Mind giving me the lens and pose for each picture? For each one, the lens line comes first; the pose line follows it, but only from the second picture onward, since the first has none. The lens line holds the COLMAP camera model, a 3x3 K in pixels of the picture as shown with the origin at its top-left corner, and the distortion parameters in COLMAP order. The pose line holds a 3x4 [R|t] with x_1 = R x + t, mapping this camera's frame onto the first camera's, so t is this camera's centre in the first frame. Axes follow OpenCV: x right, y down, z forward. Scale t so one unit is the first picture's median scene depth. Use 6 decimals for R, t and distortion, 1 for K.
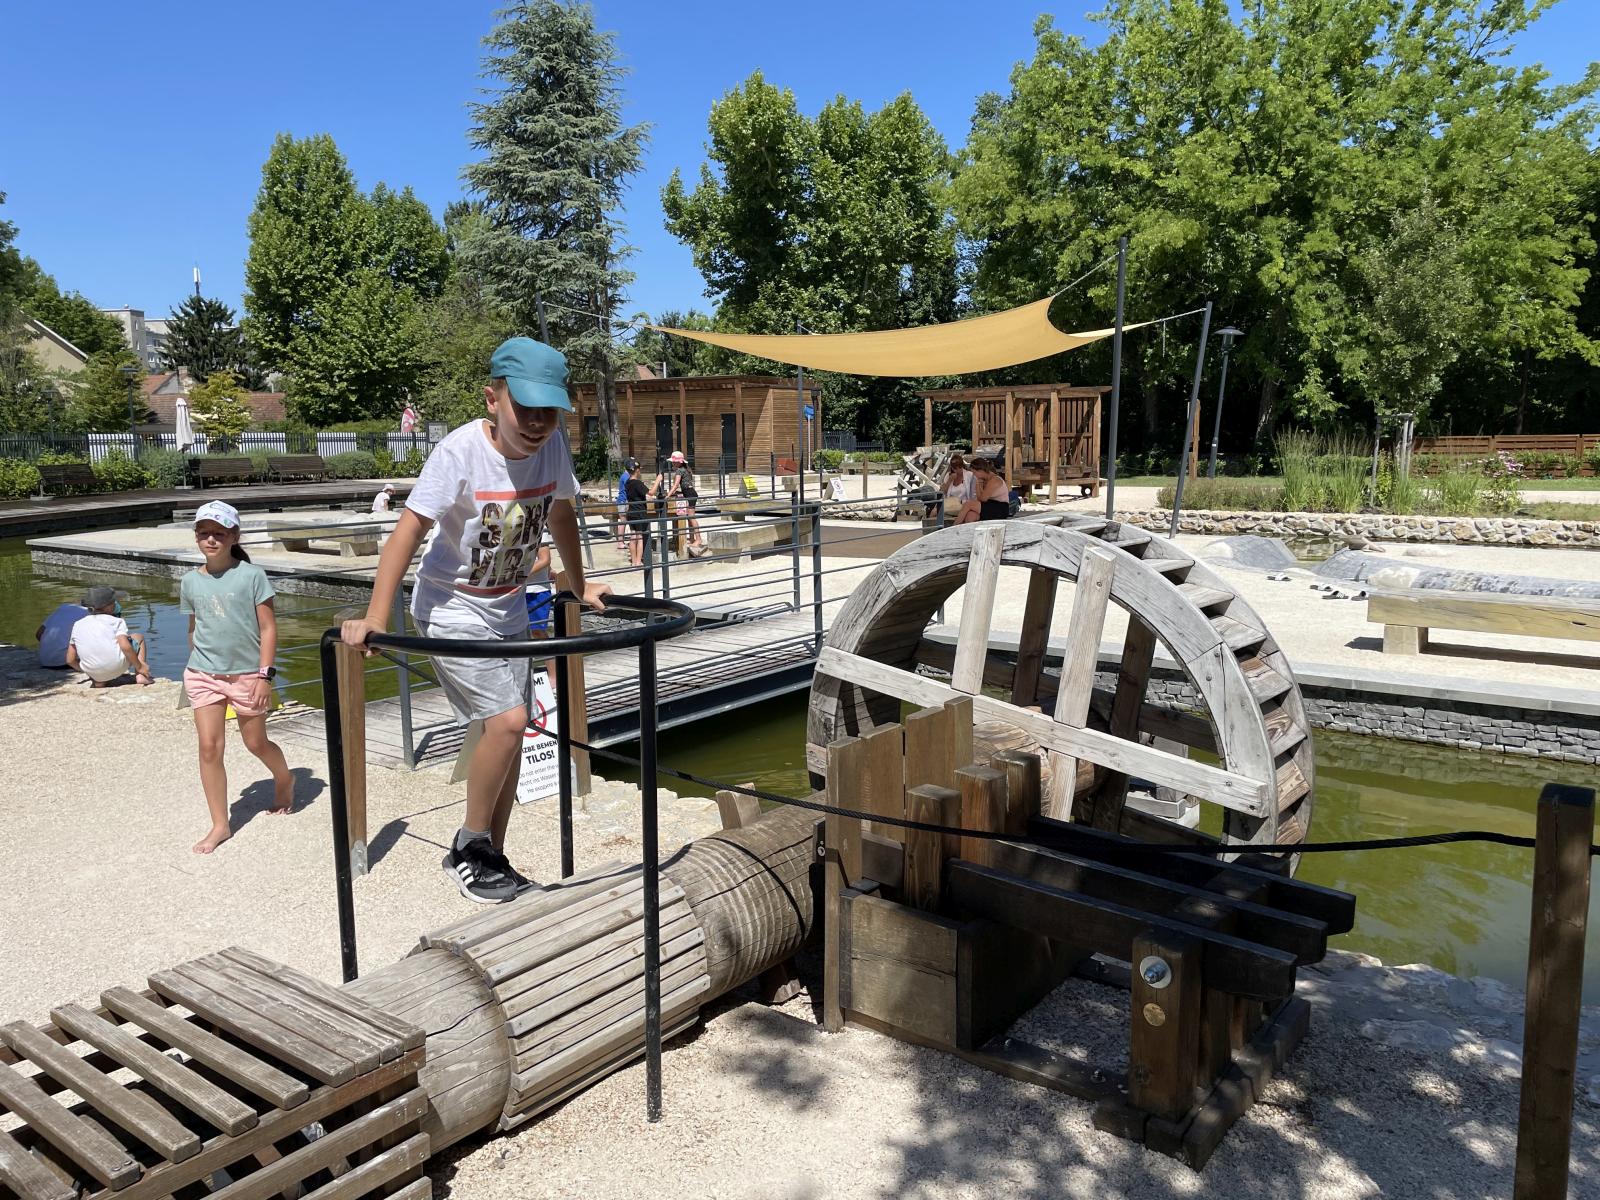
lens RADIAL K [[1212.9, 0, 811.8], [0, 1212.9, 605.3], [0, 0, 1]] dist [0.071366, -0.087681]
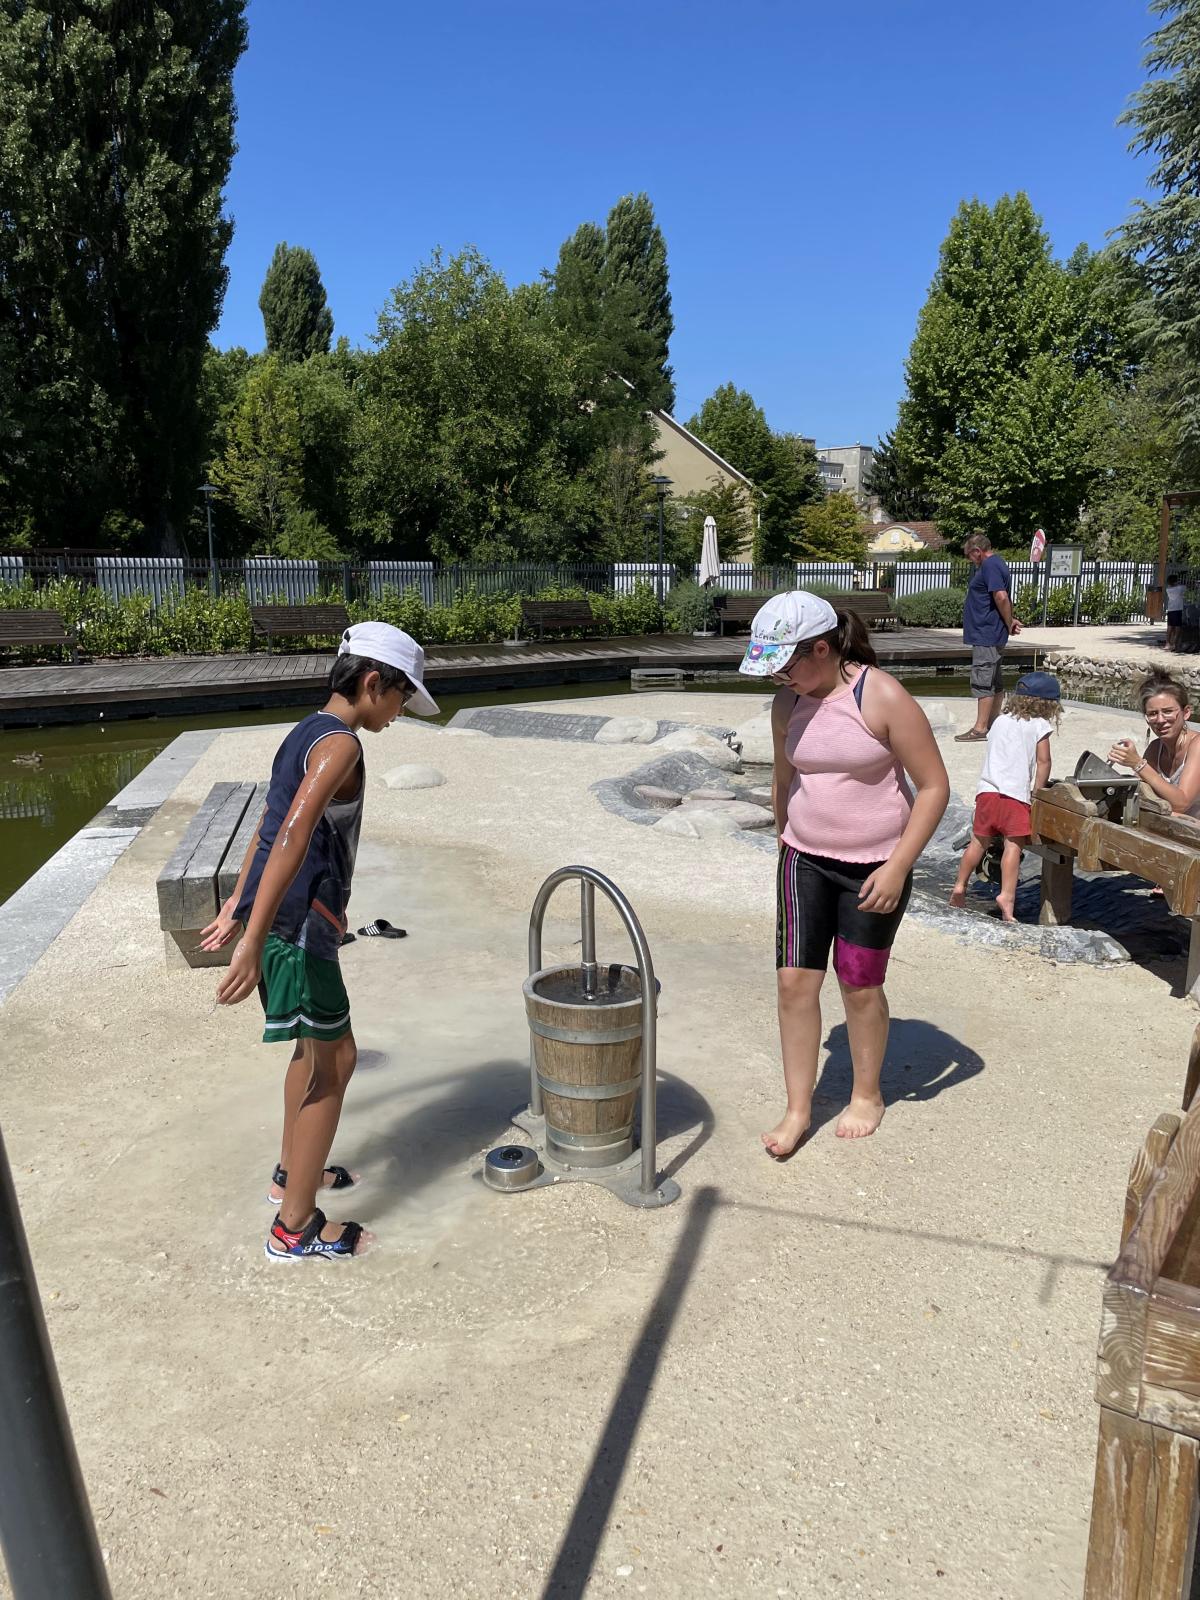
lens RADIAL K [[1212.9, 0, 595.3], [0, 1212.9, 786.2], [0, 0, 1]] dist [0.071366, -0.087681]
pose [[0.749269, 0.125581, -0.650250, -0.036234], [-0.100193, 0.992050, 0.076143, -0.036156], [0.654643, 0.008099, 0.755895, 0.263804]]
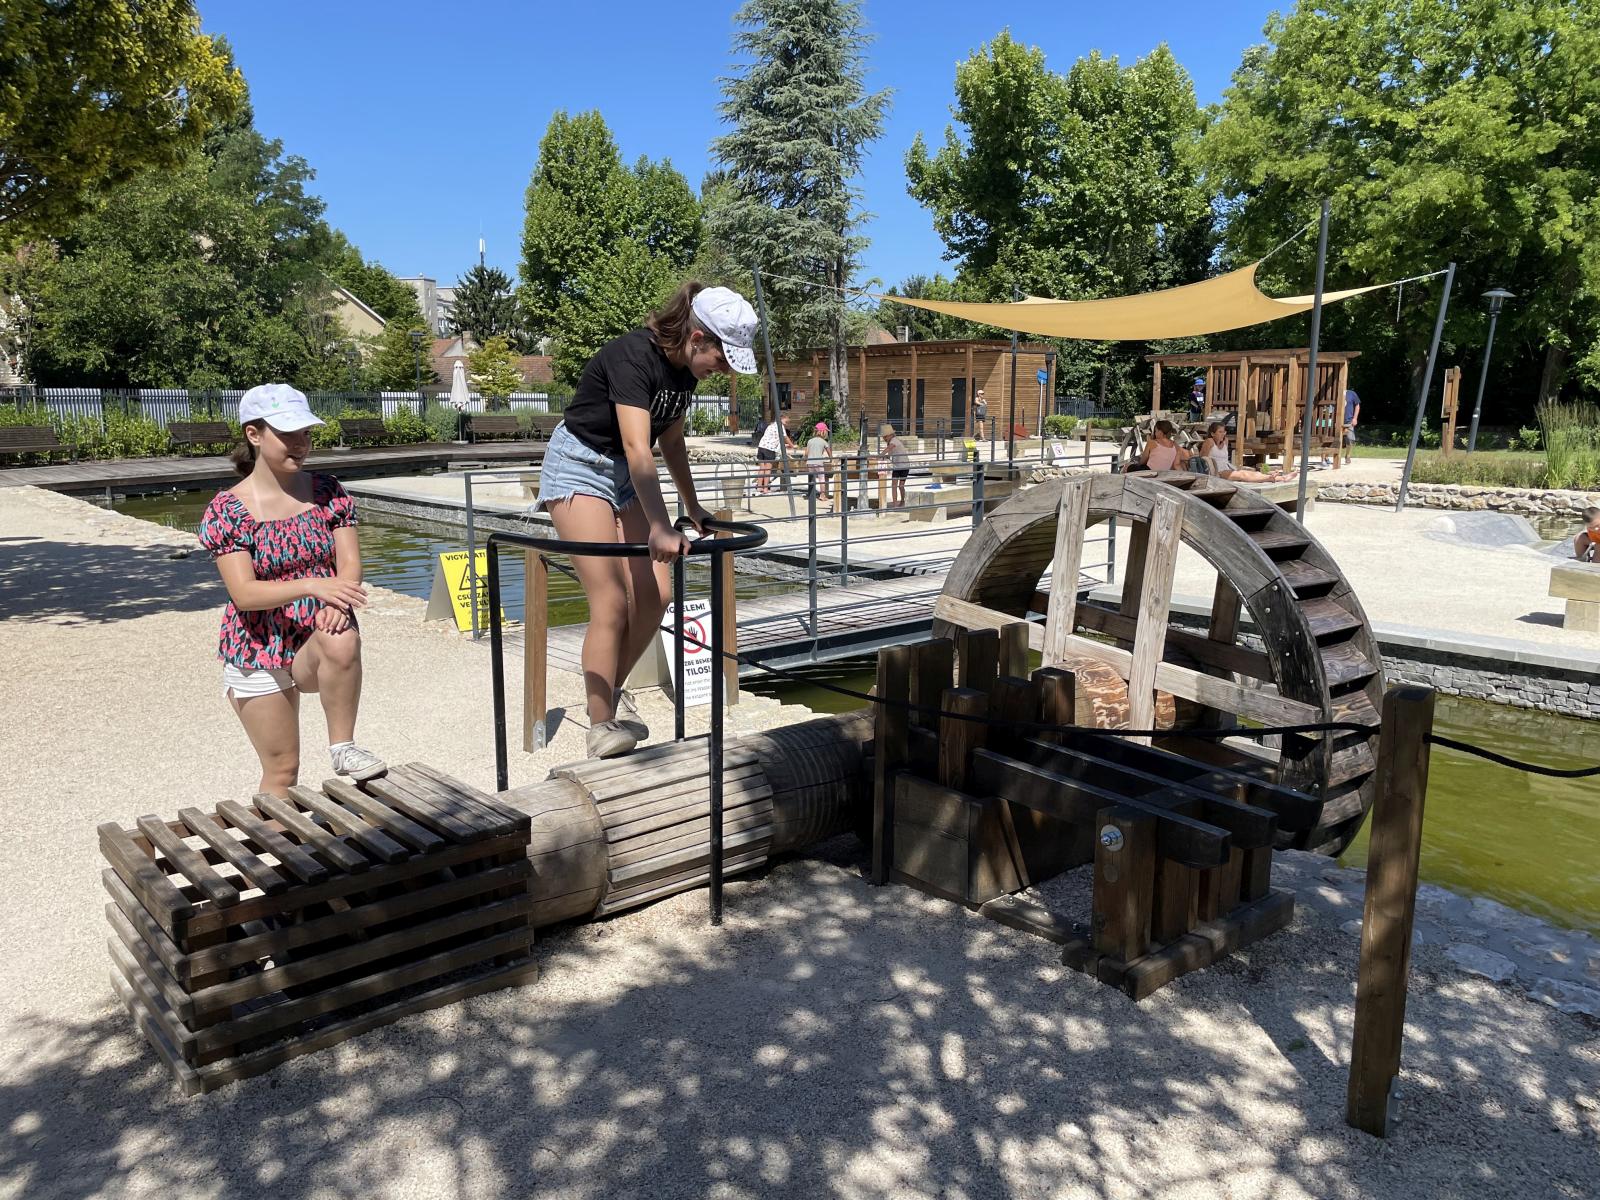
lens RADIAL K [[1212.9, 0, 806.8], [0, 1212.9, 606.4], [0, 0, 1]] dist [0.071366, -0.087681]
pose [[0.979783, 0.046038, -0.194693, 0.010862], [-0.040411, 0.998645, 0.032781, 0.002188], [0.195939, -0.024250, 0.980316, -0.012472]]
